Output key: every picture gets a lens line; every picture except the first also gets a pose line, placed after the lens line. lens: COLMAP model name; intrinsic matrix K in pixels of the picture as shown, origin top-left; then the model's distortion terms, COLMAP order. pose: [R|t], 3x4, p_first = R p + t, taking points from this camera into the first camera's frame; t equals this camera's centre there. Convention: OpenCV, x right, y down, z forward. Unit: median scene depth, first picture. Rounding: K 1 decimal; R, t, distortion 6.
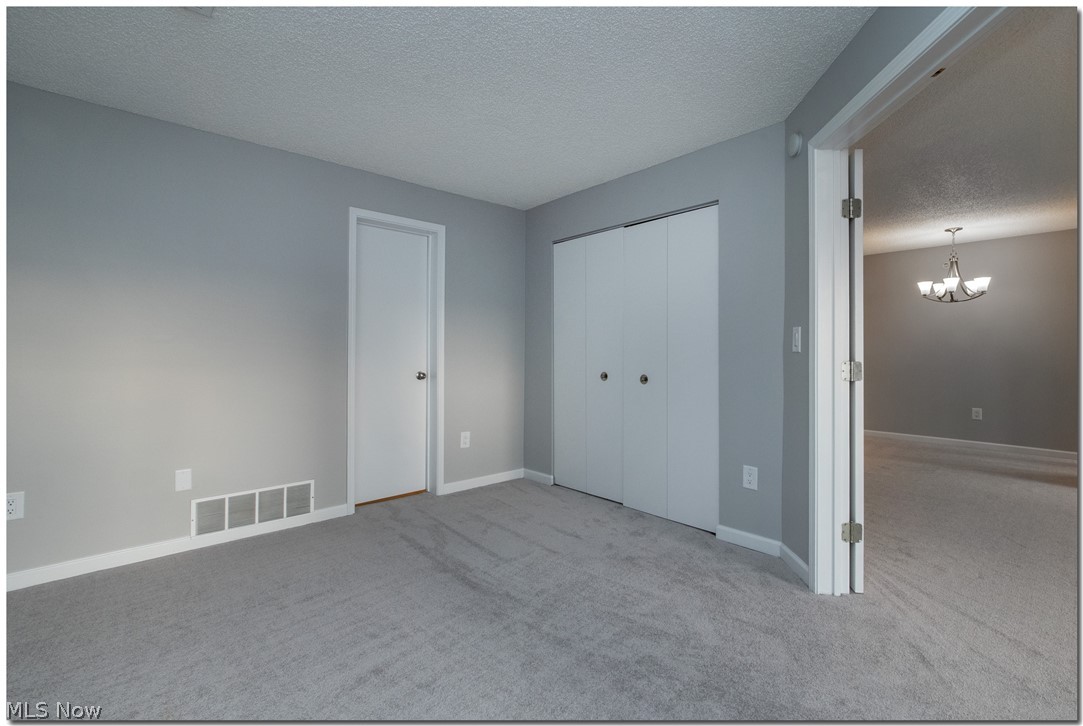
lens RADIAL K [[481.2, 0, 559.1], [0, 481.2, 356.6], [0, 0, 1]] dist [-0.018477, 0.007428]
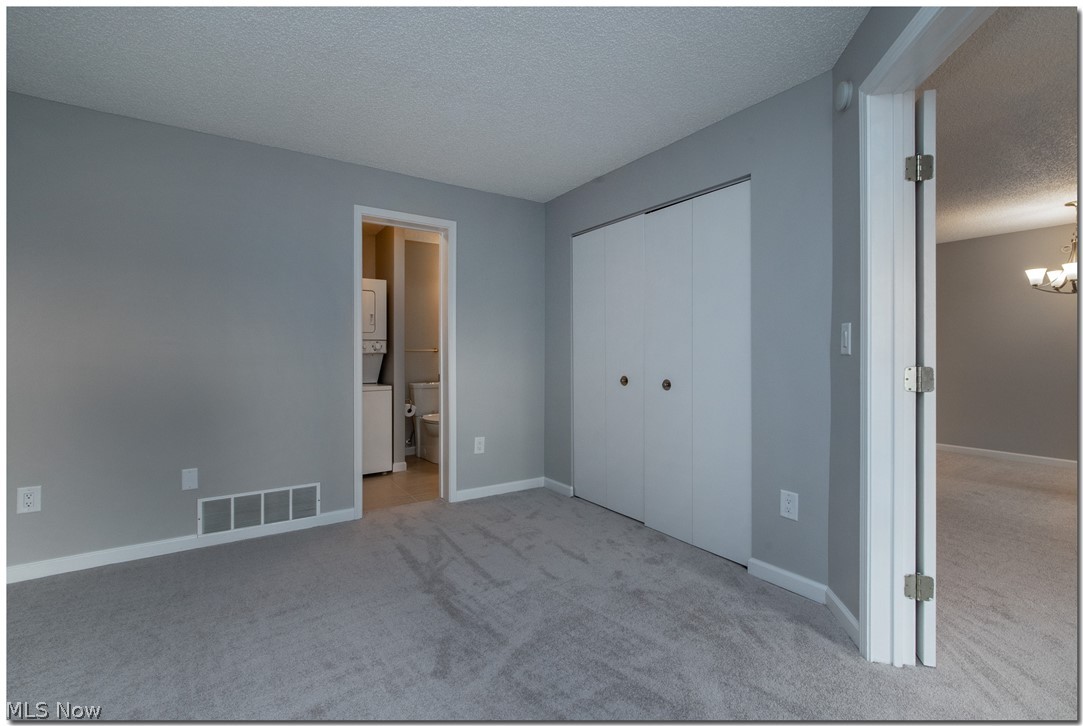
lens RADIAL K [[481.2, 0, 535.1], [0, 481.2, 358.2], [0, 0, 1]] dist [-0.018477, 0.007428]
pose [[0.987215, 0.003233, -0.159363, 0.107805], [-0.003123, 0.999995, 0.000942, -0.002124], [0.159365, -0.000432, 0.987220, 0.124236]]
